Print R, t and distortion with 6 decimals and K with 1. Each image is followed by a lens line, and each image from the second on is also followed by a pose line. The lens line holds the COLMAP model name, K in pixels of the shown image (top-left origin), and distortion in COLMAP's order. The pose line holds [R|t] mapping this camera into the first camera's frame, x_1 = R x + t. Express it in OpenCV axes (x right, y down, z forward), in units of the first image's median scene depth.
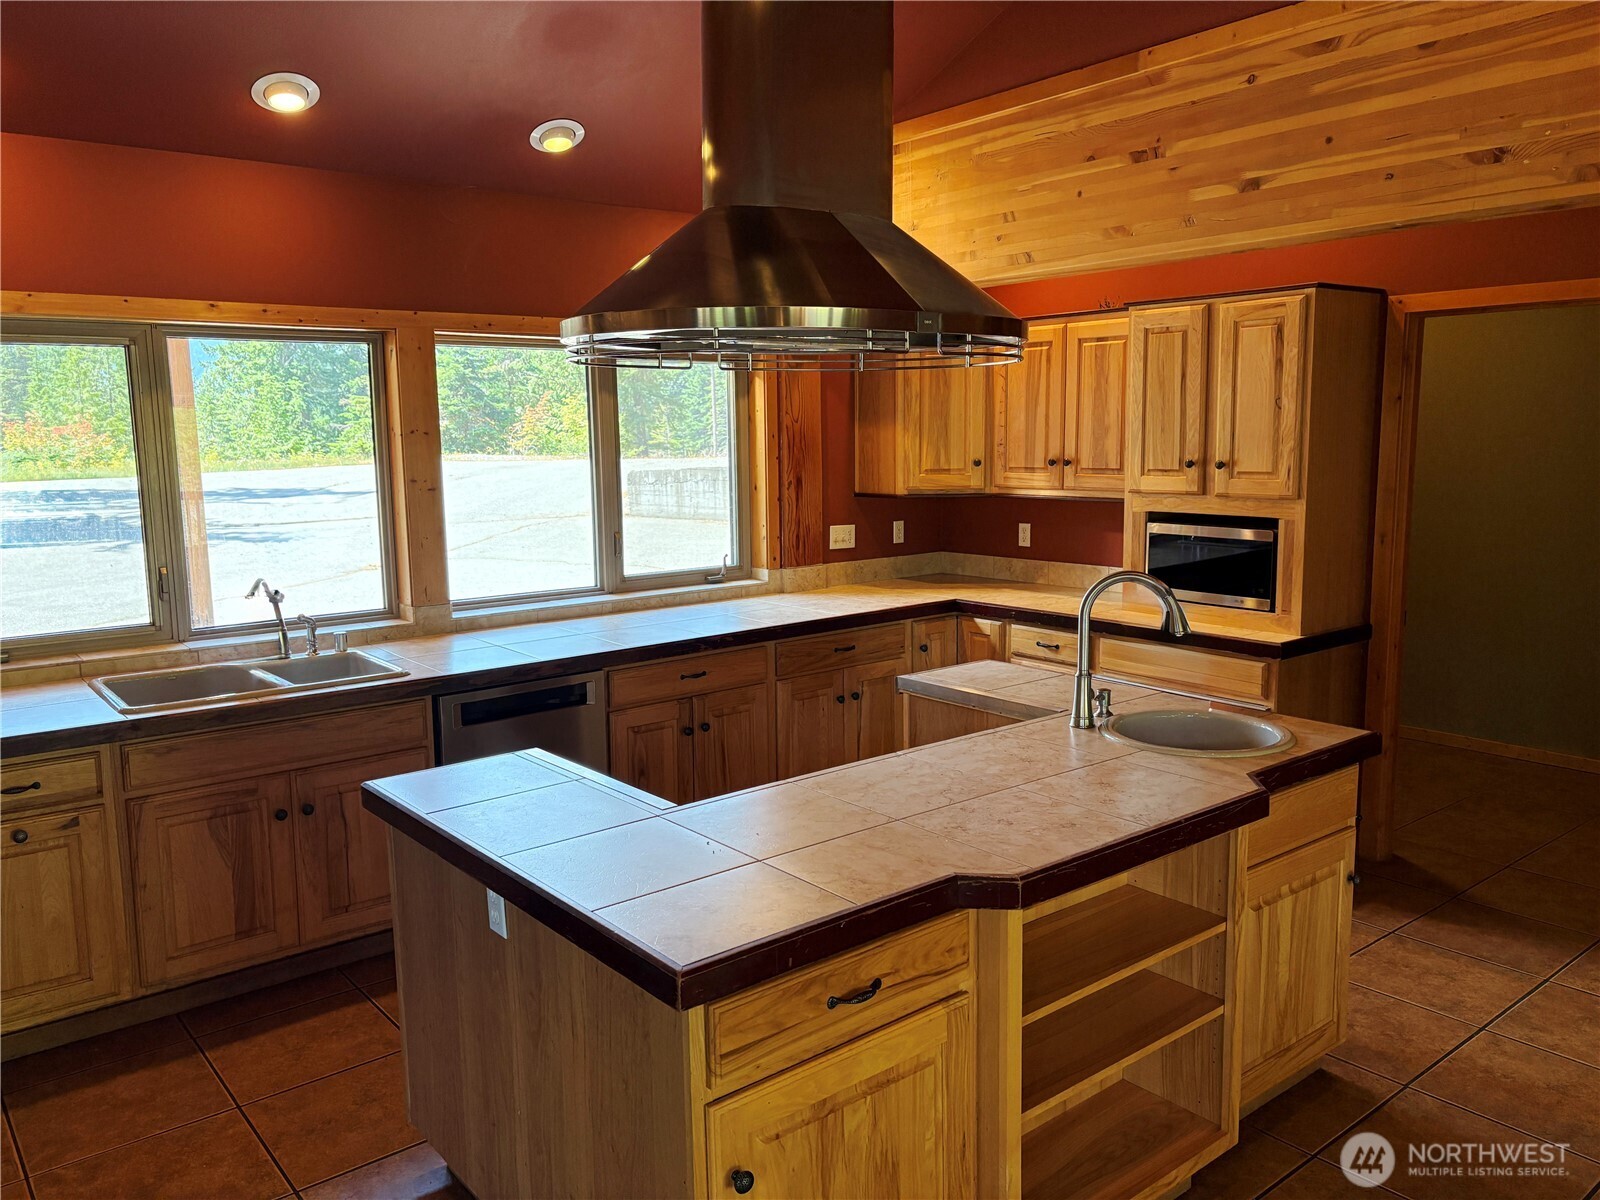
lens RADIAL K [[1212.3, 0, 800.0], [0, 1212.3, 600.0], [0, 0, 1]] dist [0.049348, -0.105185]
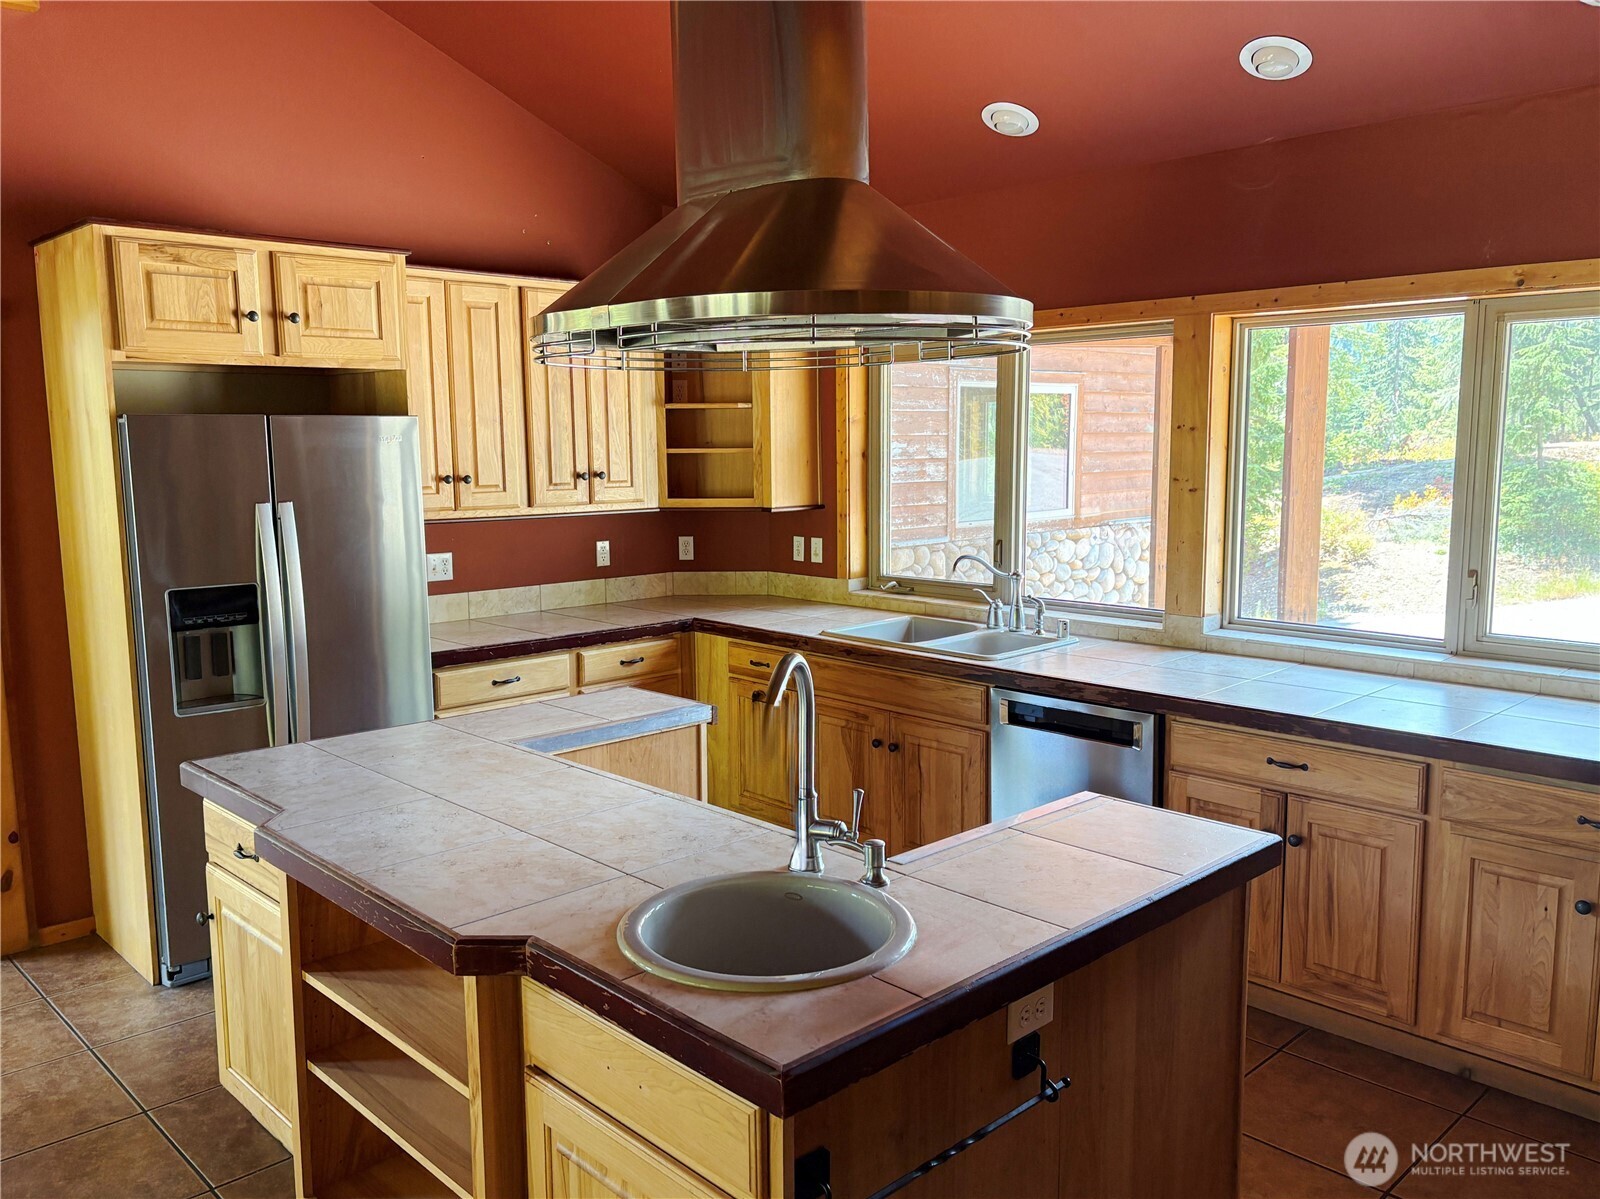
lens RADIAL K [[1273.9, 0, 803.8], [0, 1273.9, 628.2], [0, 0, 1]] dist [0.044128, -0.000433]
pose [[0.096111, 0.168916, -0.980933, 0.995135], [-0.139492, 0.978056, 0.154753, -0.153429], [0.985548, 0.121959, 0.117564, 0.970880]]
